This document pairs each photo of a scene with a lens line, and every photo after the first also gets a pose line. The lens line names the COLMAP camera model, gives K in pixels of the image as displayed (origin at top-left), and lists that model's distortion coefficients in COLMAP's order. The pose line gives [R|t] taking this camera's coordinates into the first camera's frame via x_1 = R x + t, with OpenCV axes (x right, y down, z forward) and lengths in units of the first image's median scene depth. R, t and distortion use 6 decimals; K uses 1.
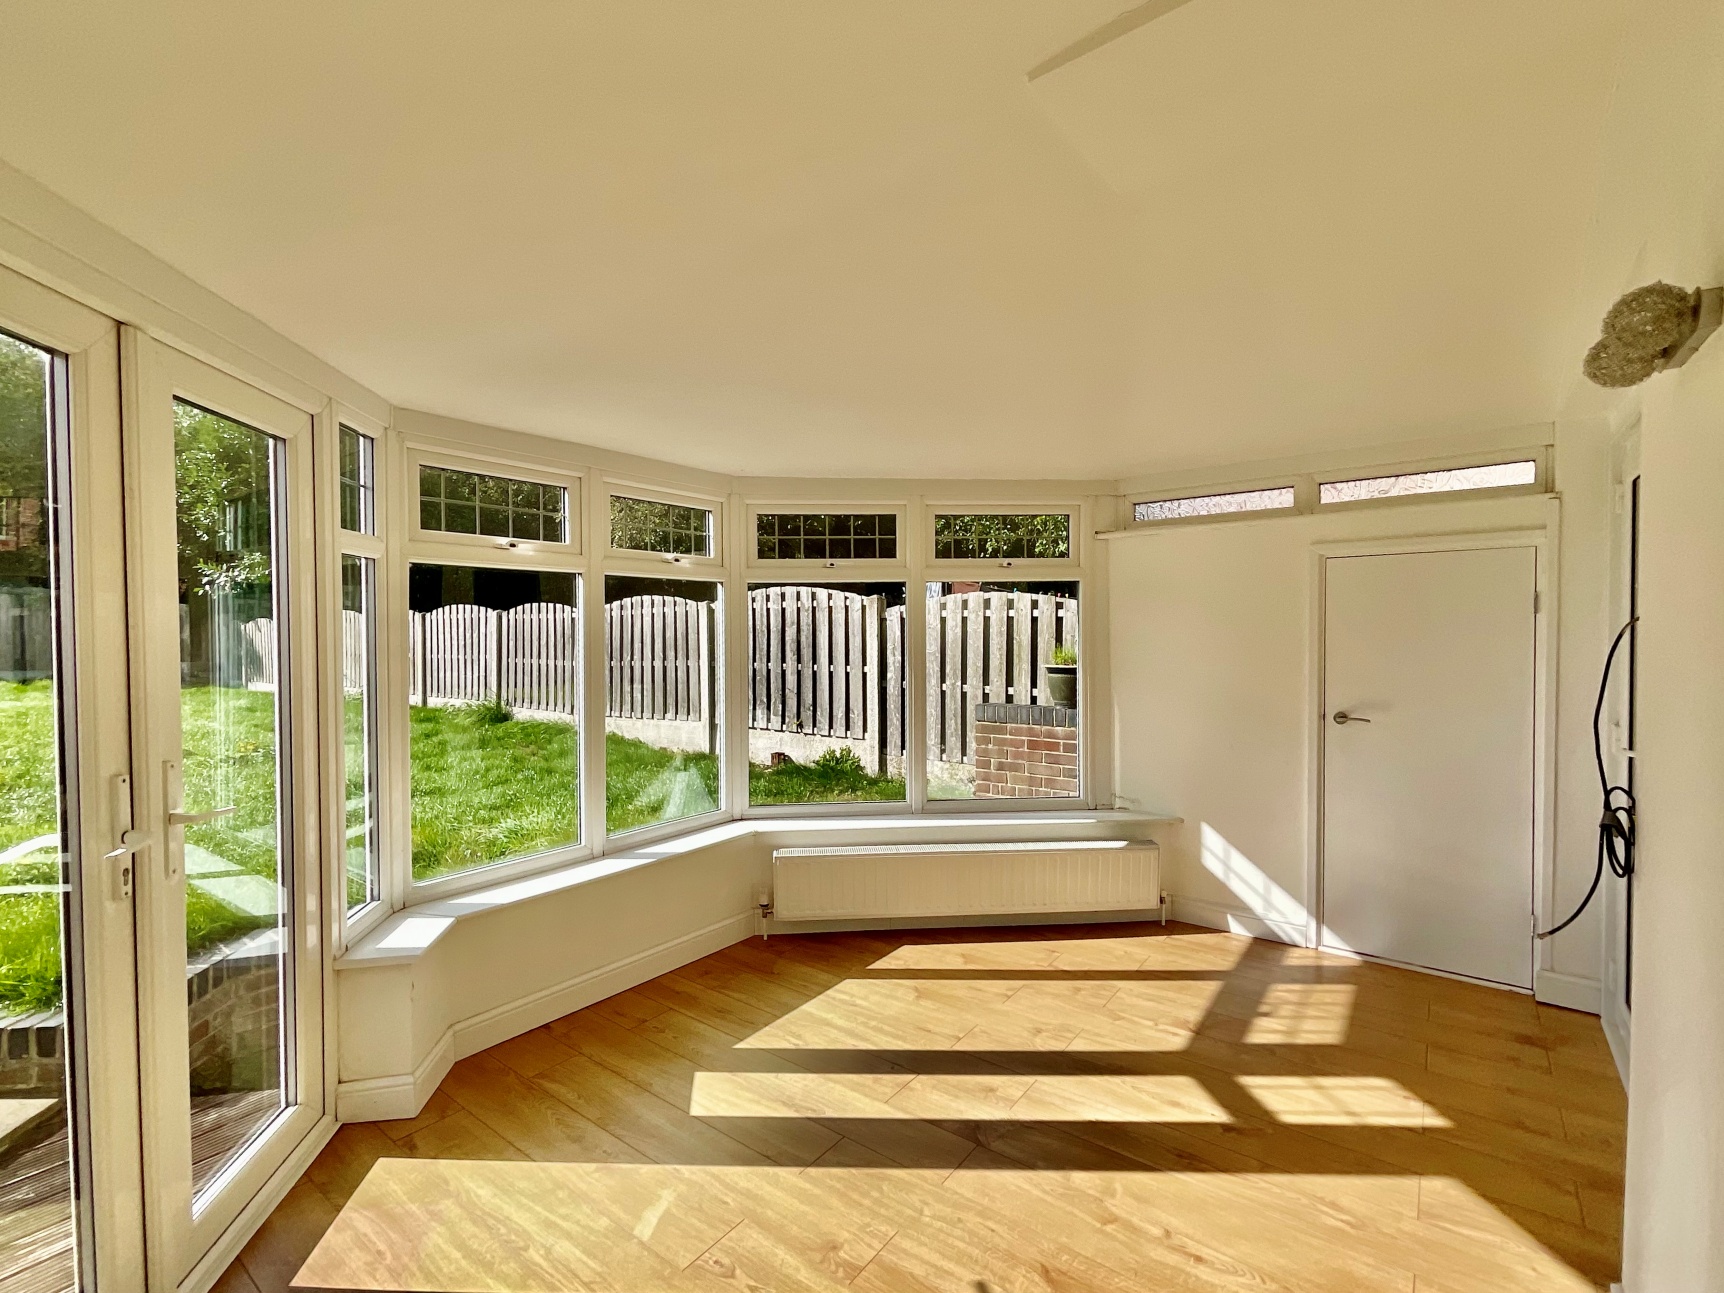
lens RADIAL K [[762.3, 0, 856.1], [0, 762.3, 649.8], [0, 0, 1]] dist [0.007358, 0.000464]
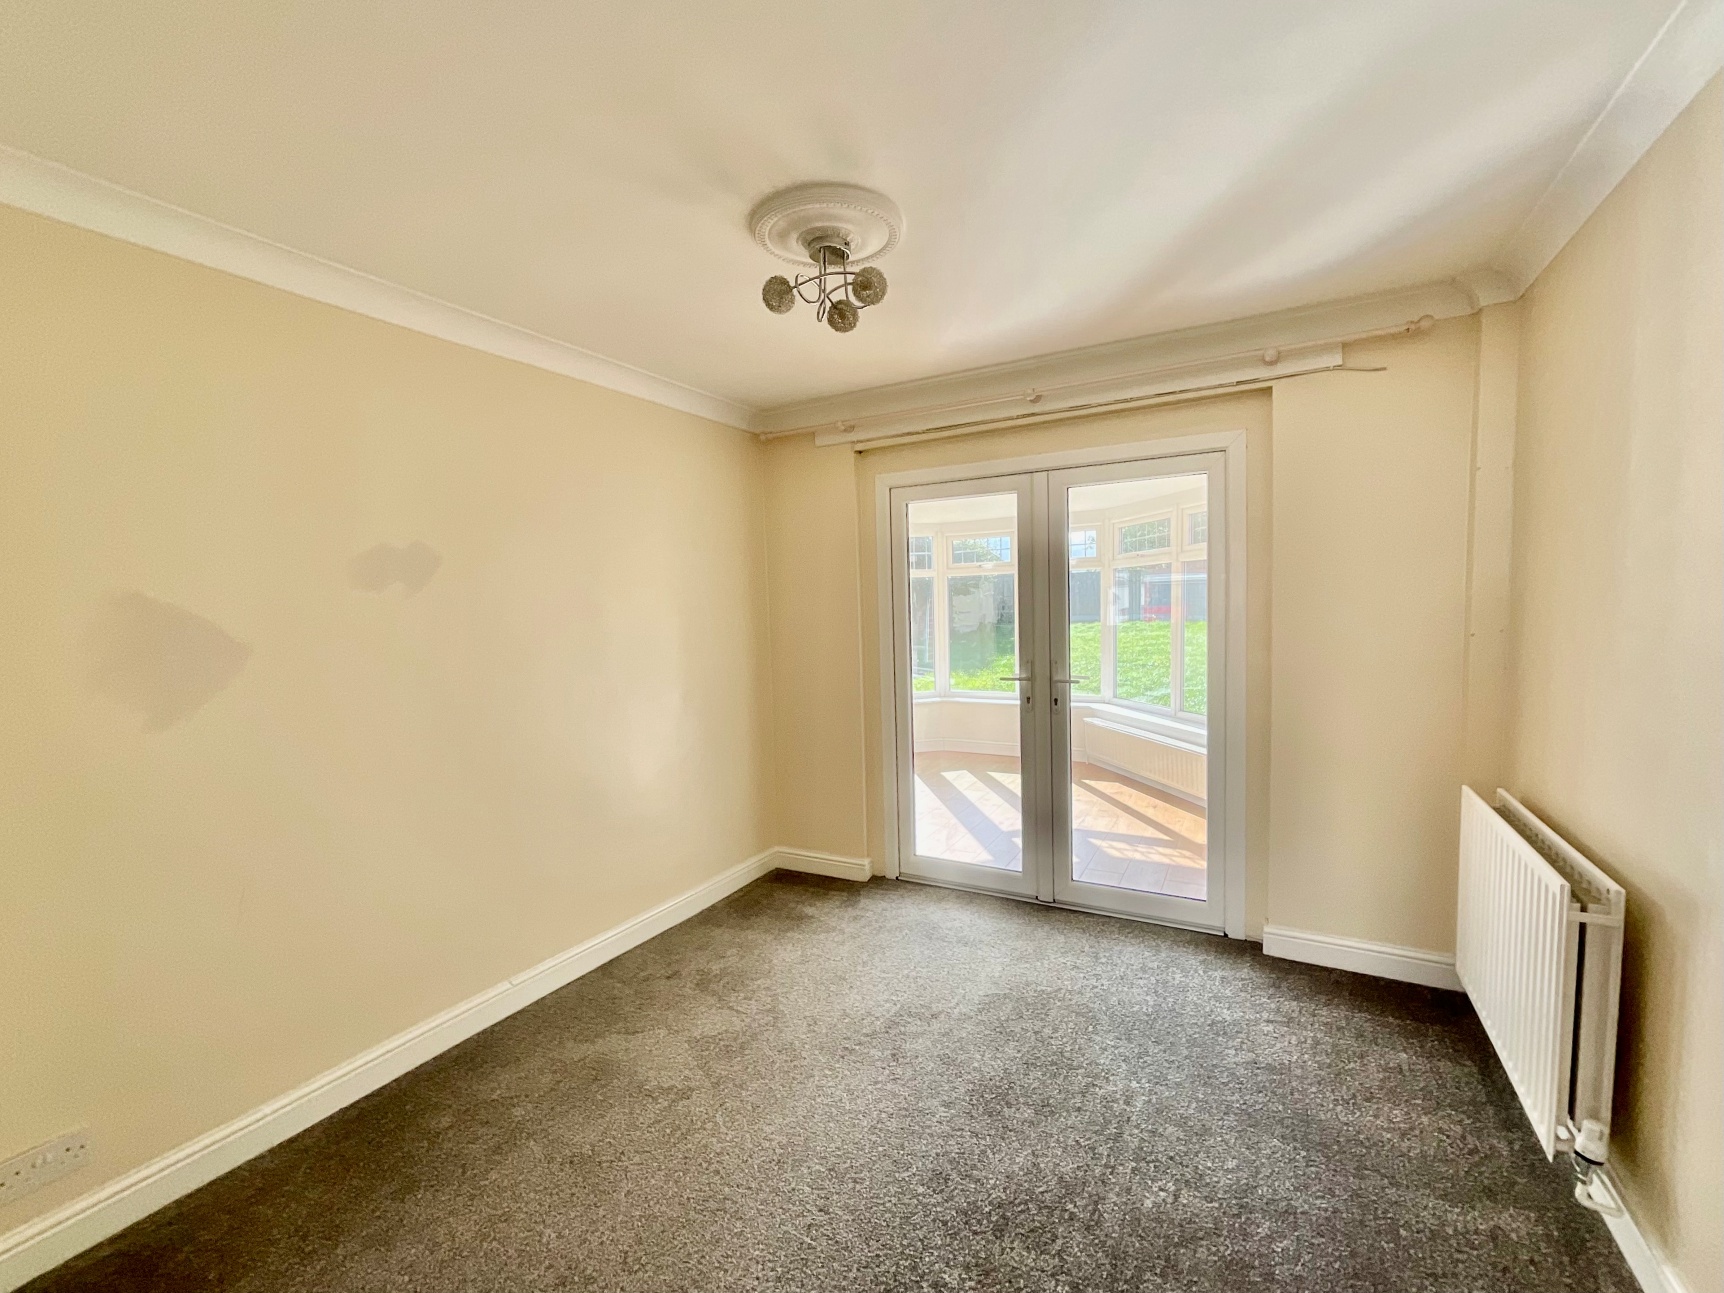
lens RADIAL K [[762.3, 0, 856.1], [0, 762.3, 649.8], [0, 0, 1]] dist [0.007358, 0.000464]
pose [[0.162877, 0.062771, -0.984648, 1.833290], [0.017799, 0.997625, 0.066542, -0.032801], [0.986486, -0.028364, 0.161373, 0.191287]]
